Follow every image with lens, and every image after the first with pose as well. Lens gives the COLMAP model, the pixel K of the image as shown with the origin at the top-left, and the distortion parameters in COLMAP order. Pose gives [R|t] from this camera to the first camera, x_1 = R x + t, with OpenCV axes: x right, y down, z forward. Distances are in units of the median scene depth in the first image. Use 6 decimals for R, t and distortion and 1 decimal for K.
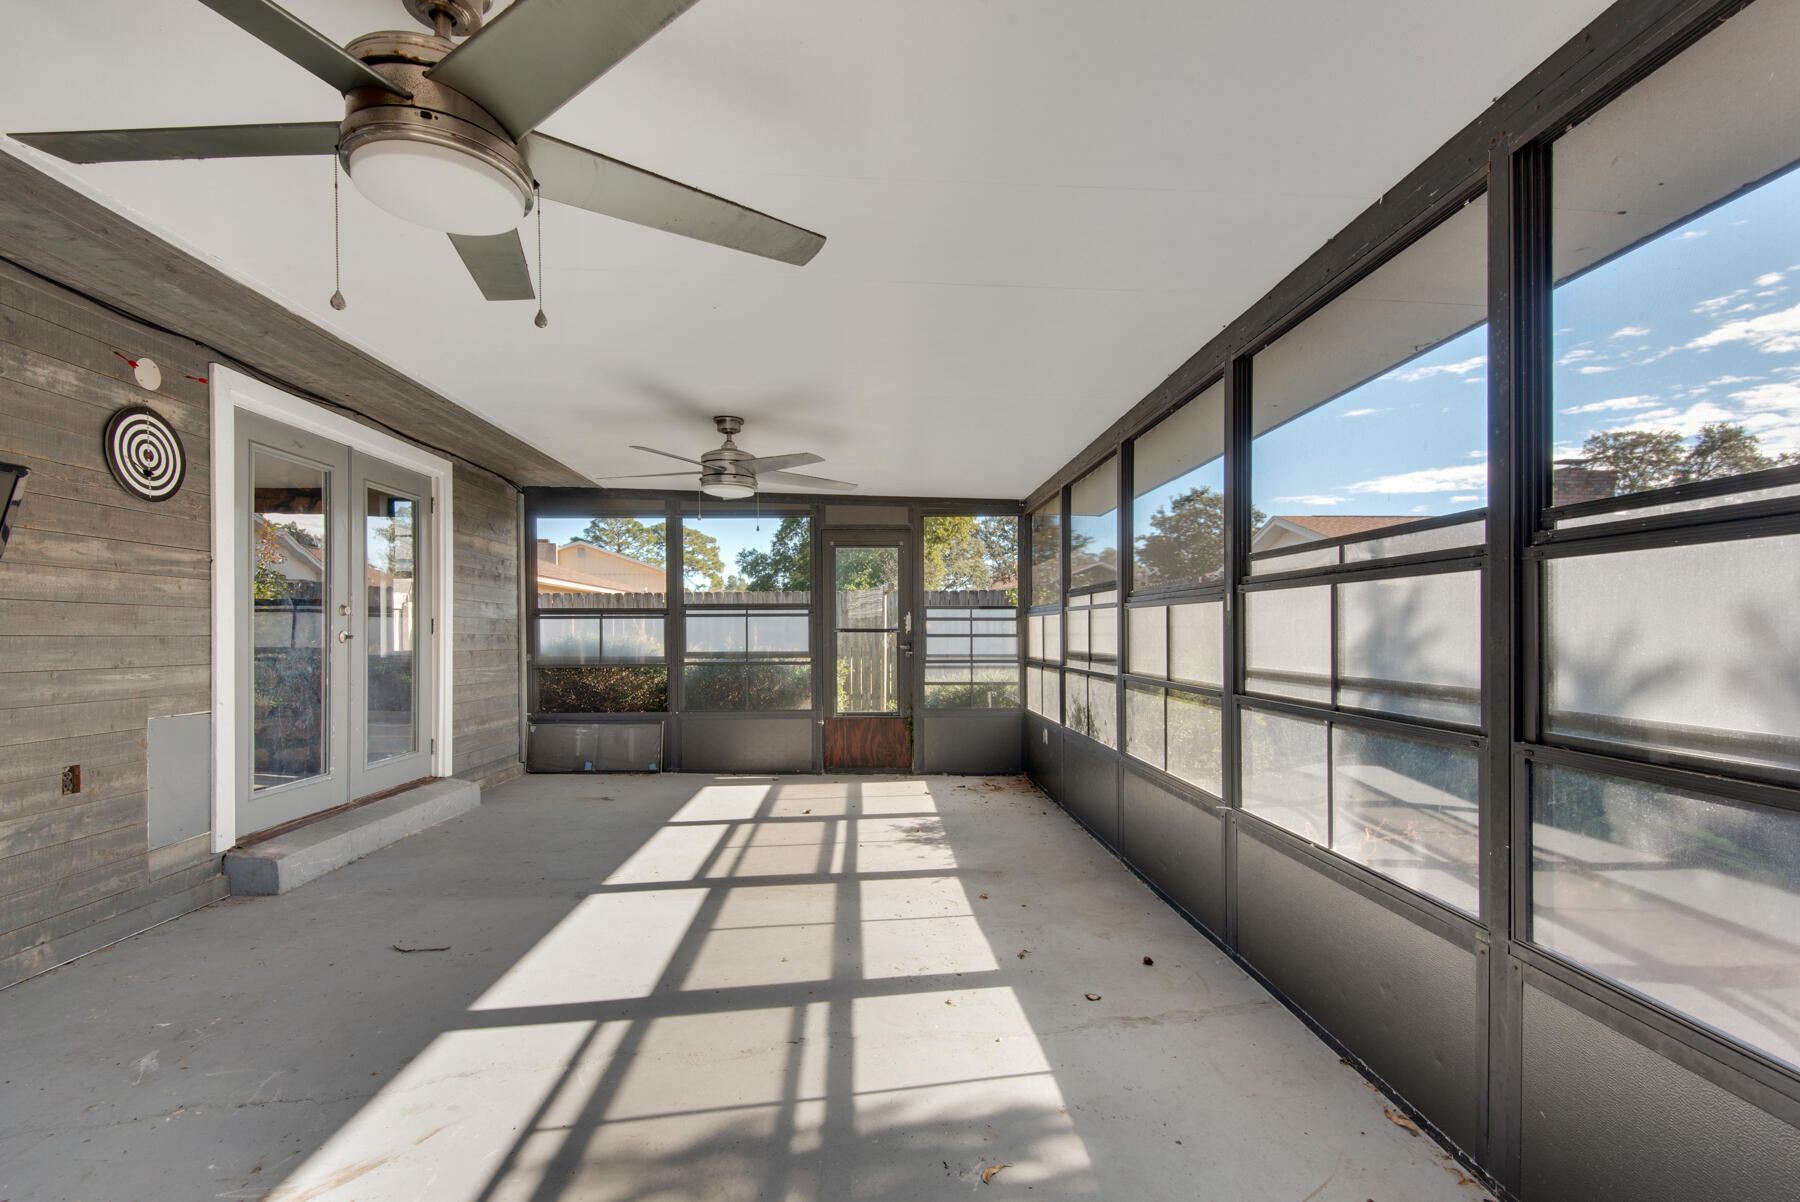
lens RADIAL K [[823.3, 0, 892.2], [0, 823.3, 615.5], [0, 0, 1]] dist [0.027496, -0.021043]
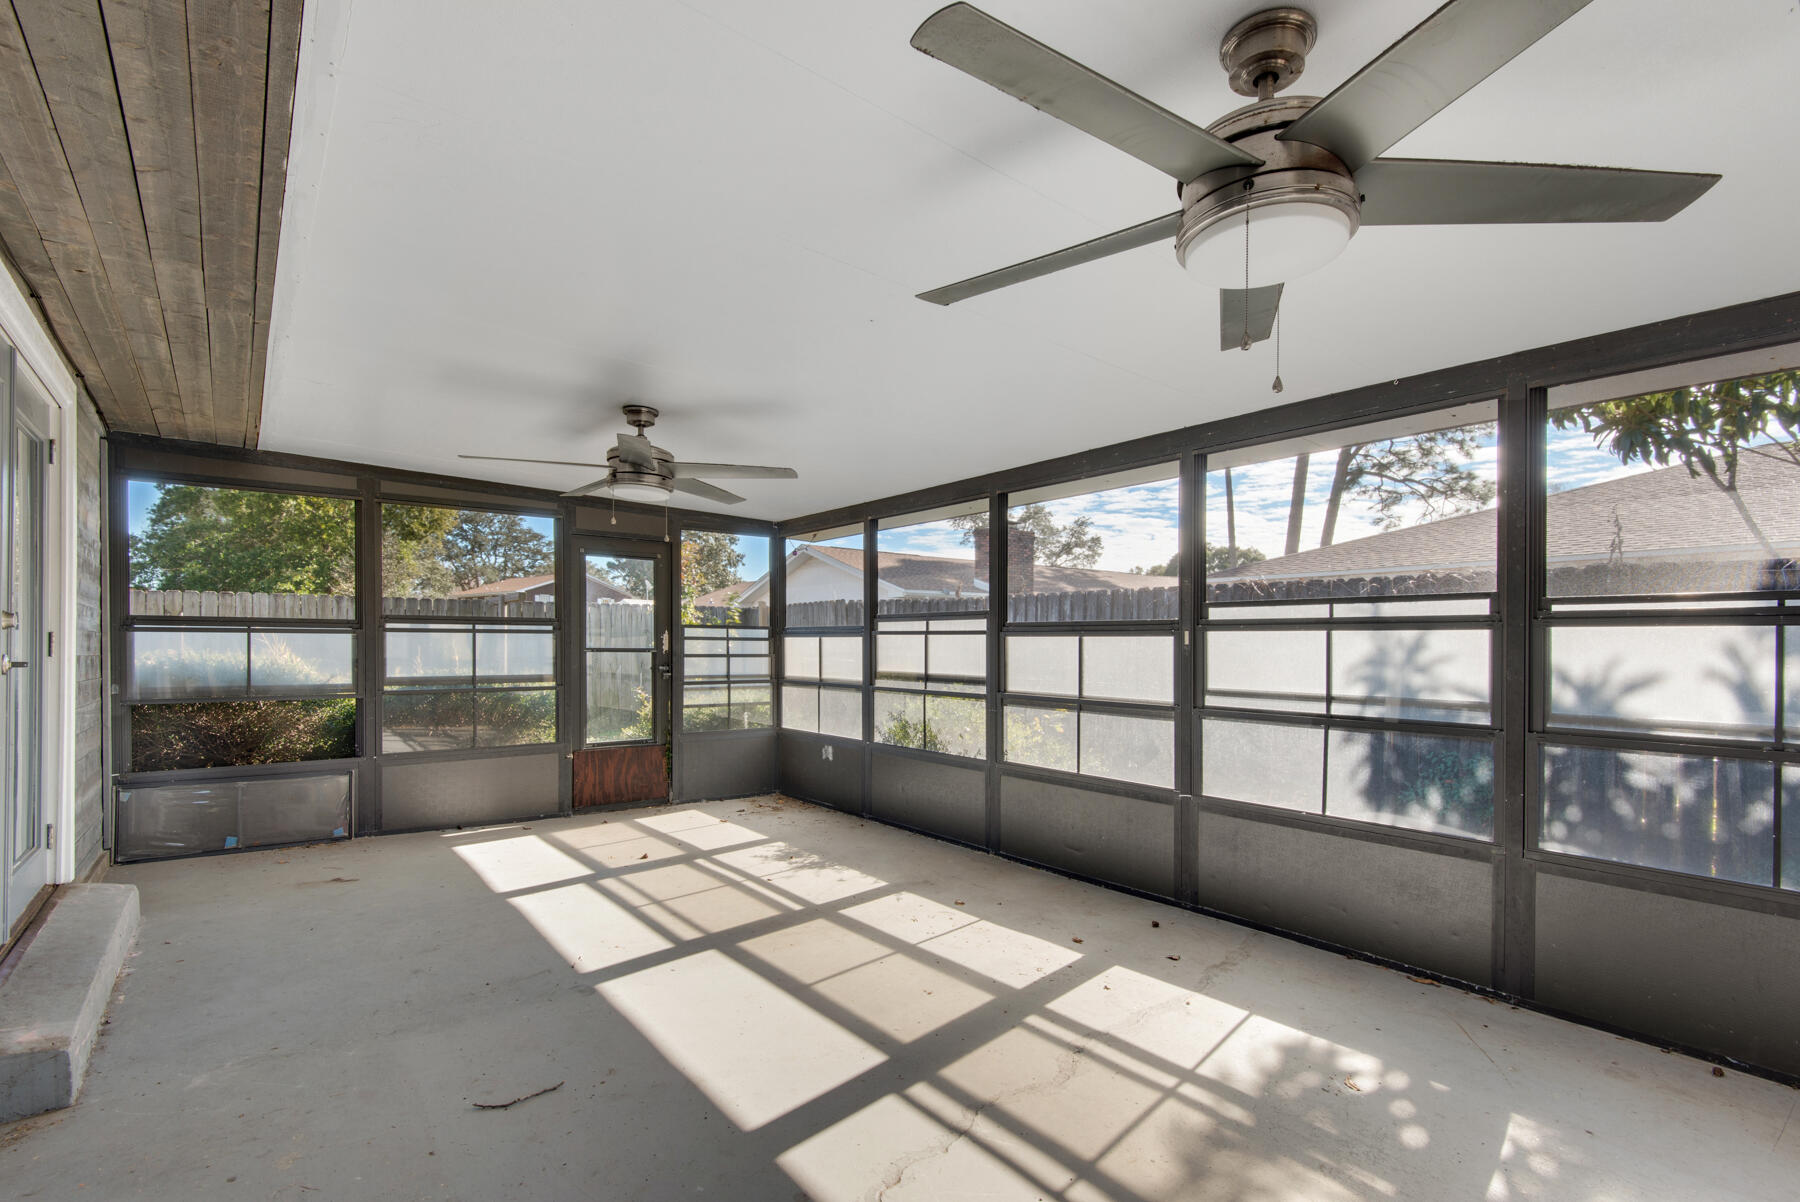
lens RADIAL K [[831.2, 0, 877.3], [0, 831.2, 626.4], [0, 0, 1]] dist [0.029010, -0.017837]
pose [[0.809560, 0.020179, 0.586690, -0.410350], [-0.019576, 0.999781, -0.007376, -0.007846], [-0.586711, -0.005514, 0.809778, 0.118913]]
